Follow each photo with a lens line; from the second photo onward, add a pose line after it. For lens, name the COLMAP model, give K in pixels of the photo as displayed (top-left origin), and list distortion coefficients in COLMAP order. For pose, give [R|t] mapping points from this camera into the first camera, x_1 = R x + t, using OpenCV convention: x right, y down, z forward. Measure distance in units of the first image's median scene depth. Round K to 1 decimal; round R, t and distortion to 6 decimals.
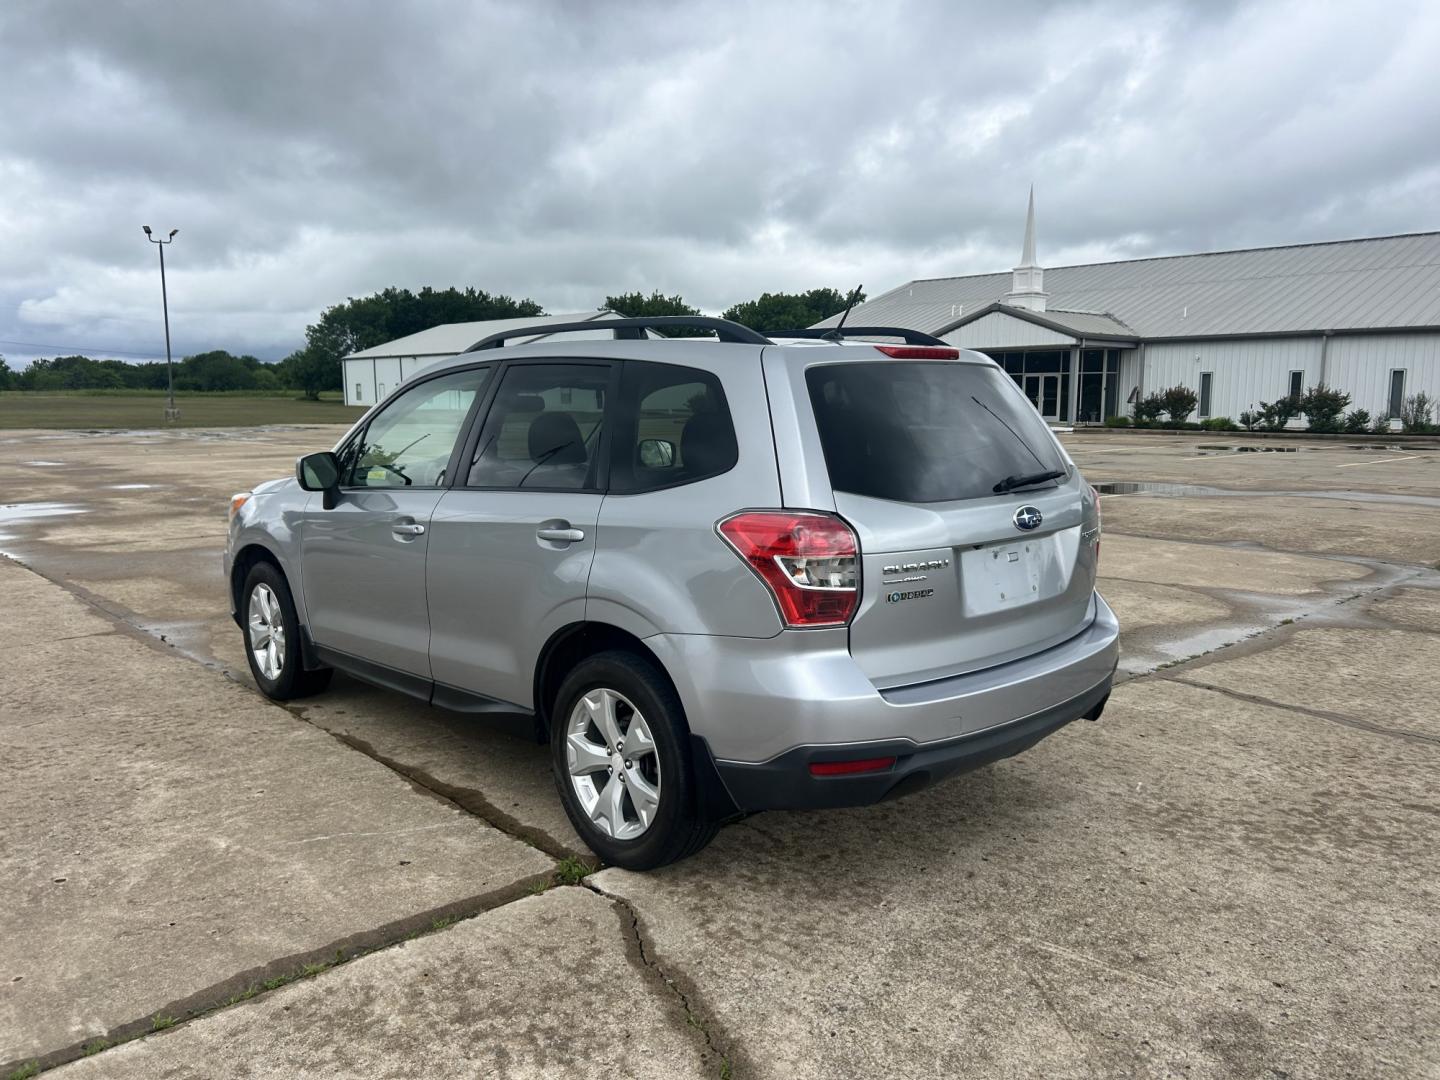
lens RADIAL K [[1094.4, 0, 720.0], [0, 1094.4, 540.0], [0, 0, 1]] dist [0.018095, -0.000659]
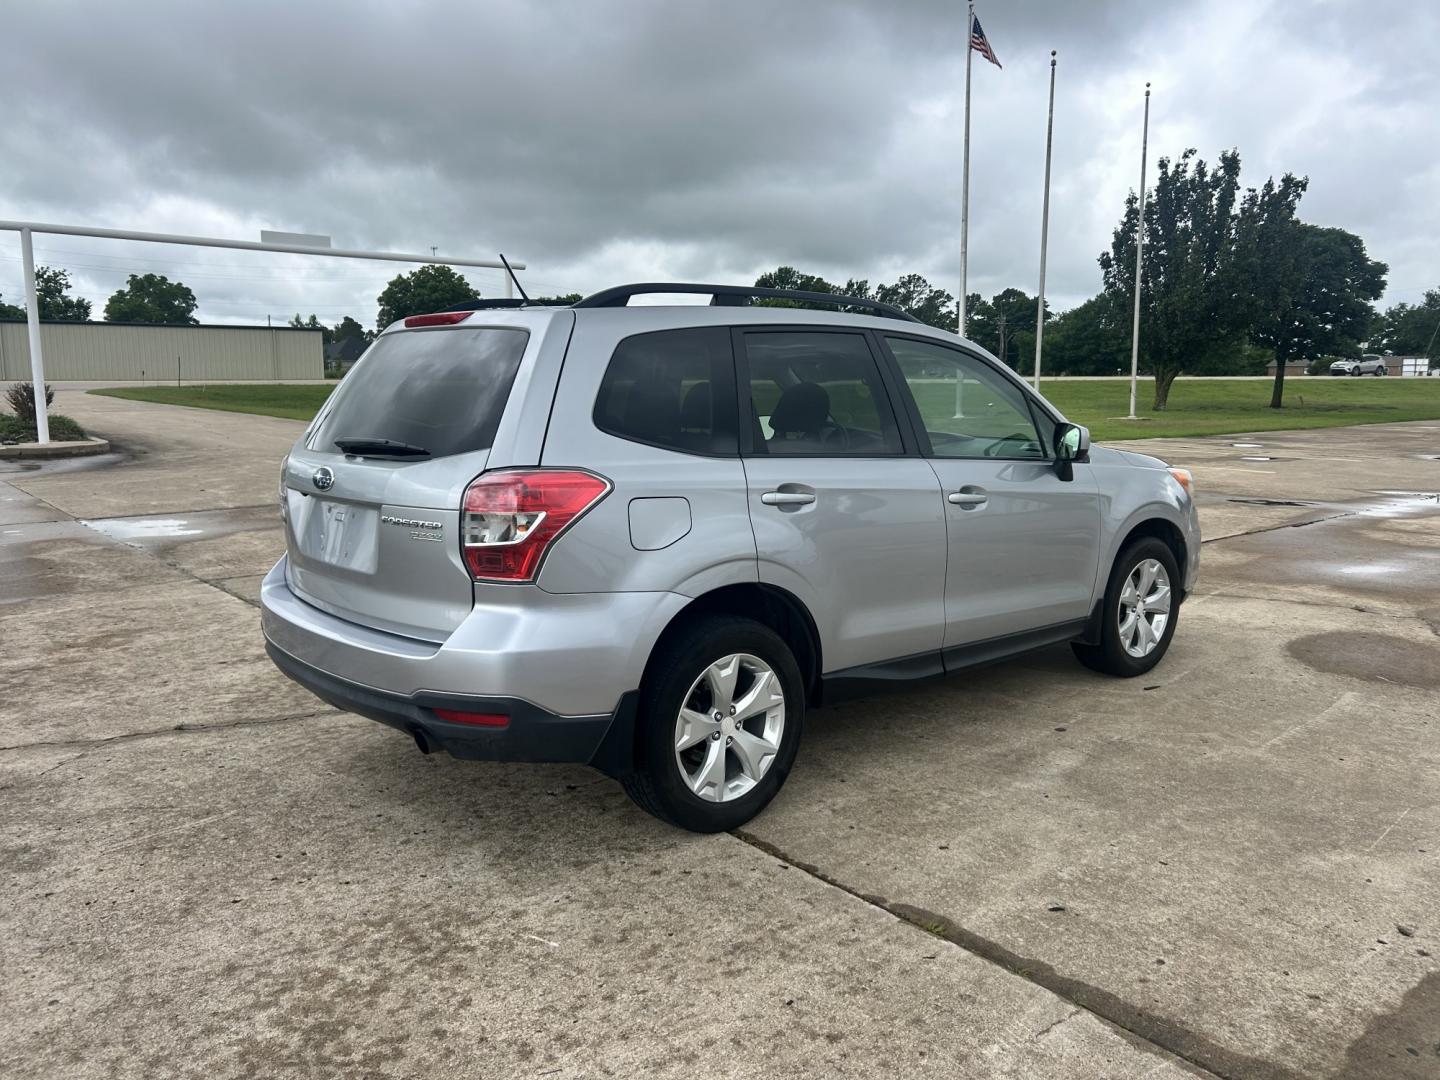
lens RADIAL K [[1082.0, 0, 716.2], [0, 1082.0, 533.9], [0, 0, 1]] dist [0.031207, -0.026207]
pose [[-0.038297, 0.143176, -0.988956, 1.031152], [-0.135811, 0.979753, 0.147103, -0.136278], [0.989994, 0.139944, -0.018077, 1.114990]]
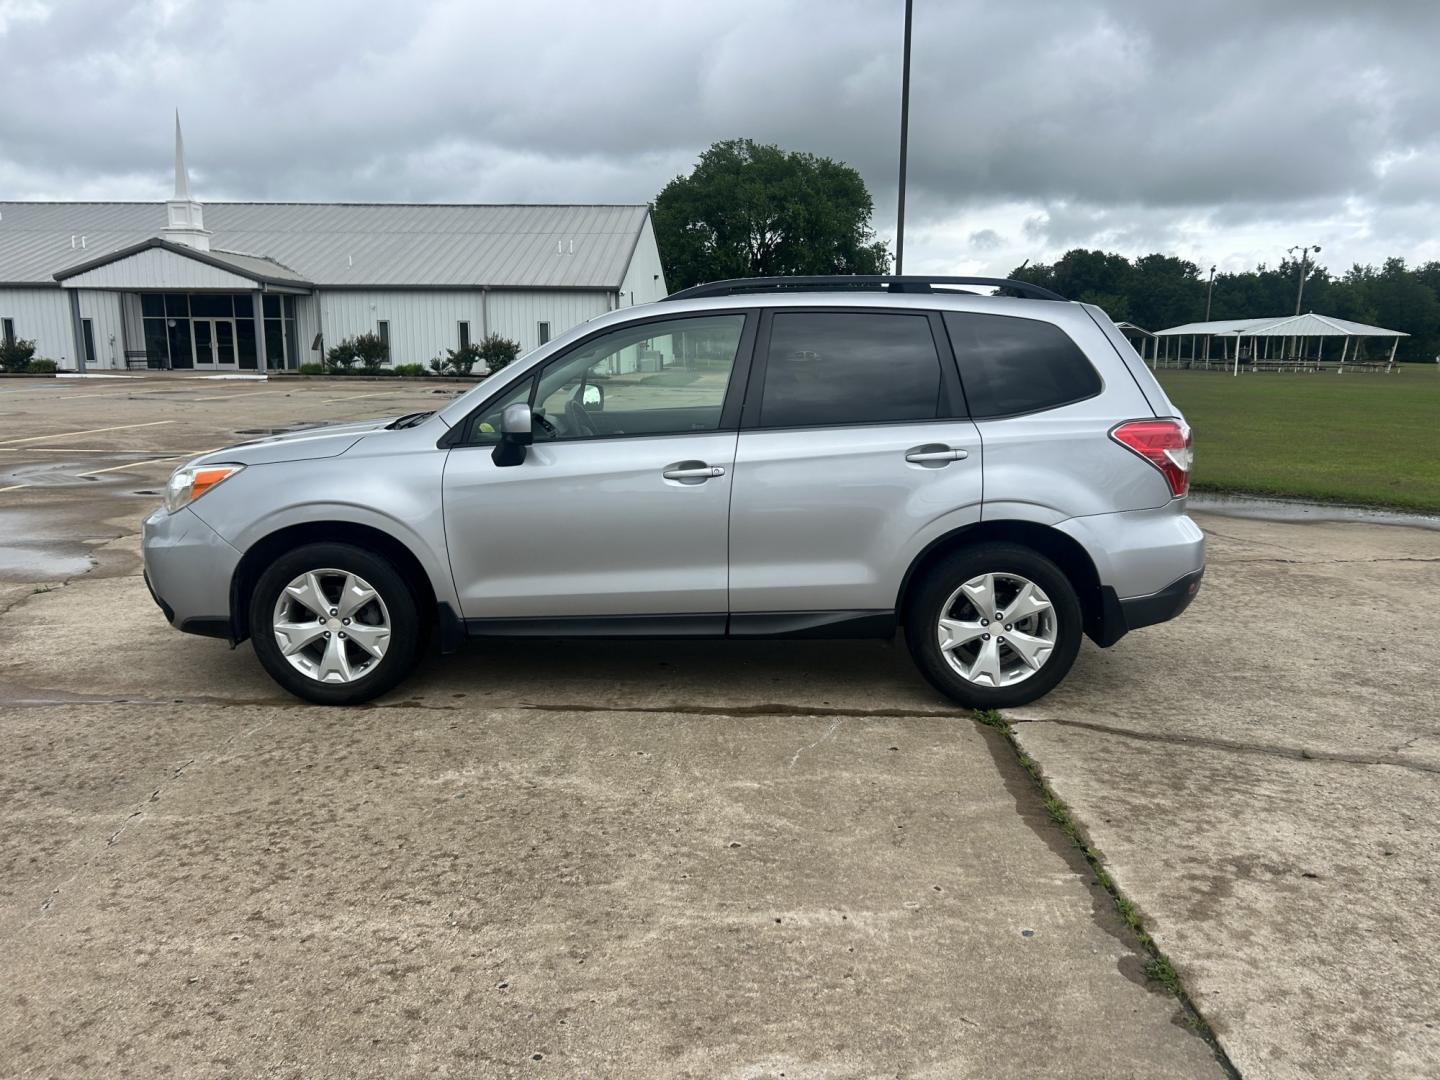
lens RADIAL K [[1091.6, 0, 726.3], [0, 1091.6, 541.4], [0, 0, 1]] dist [0.053651, -0.054928]
pose [[0.699234, -0.124764, 0.703922, -1.018552], [0.090854, 0.992178, 0.085606, -0.031805], [-0.709096, 0.004096, 0.705100, 0.265965]]
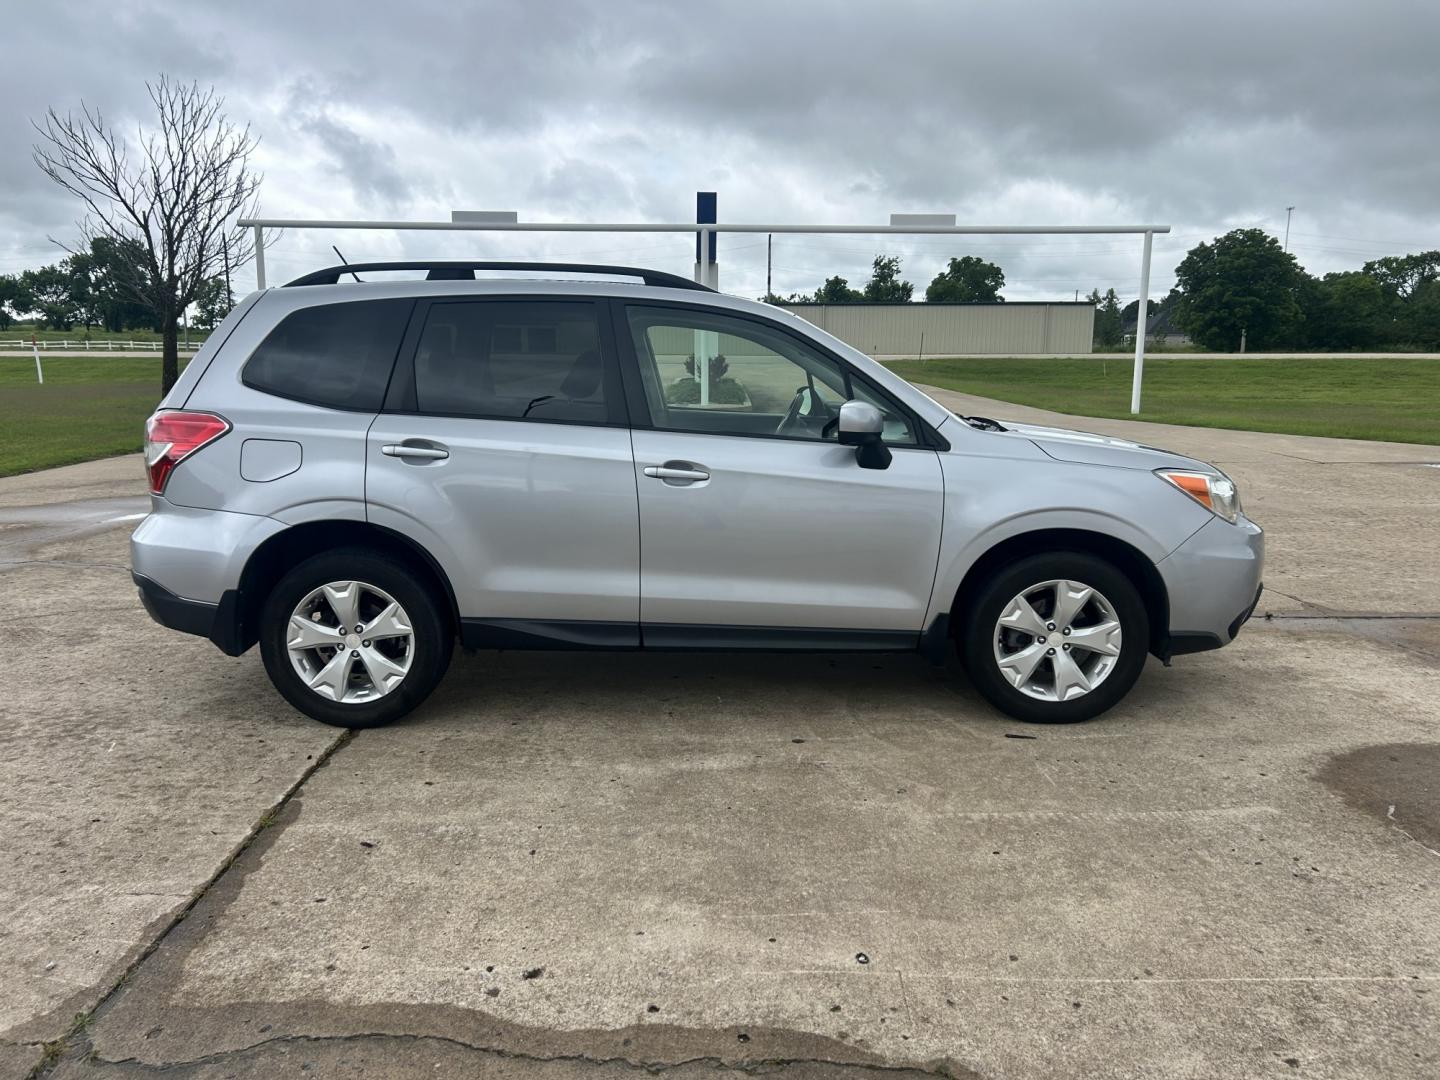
lens RADIAL K [[1082.0, 0, 716.2], [0, 1082.0, 533.9], [0, 0, 1]] dist [0.031207, -0.026207]
pose [[-0.682966, 0.119446, -0.720618, 0.701005], [-0.104076, 0.960562, 0.257856, -0.254639], [0.722997, 0.251106, -0.643600, 1.990780]]
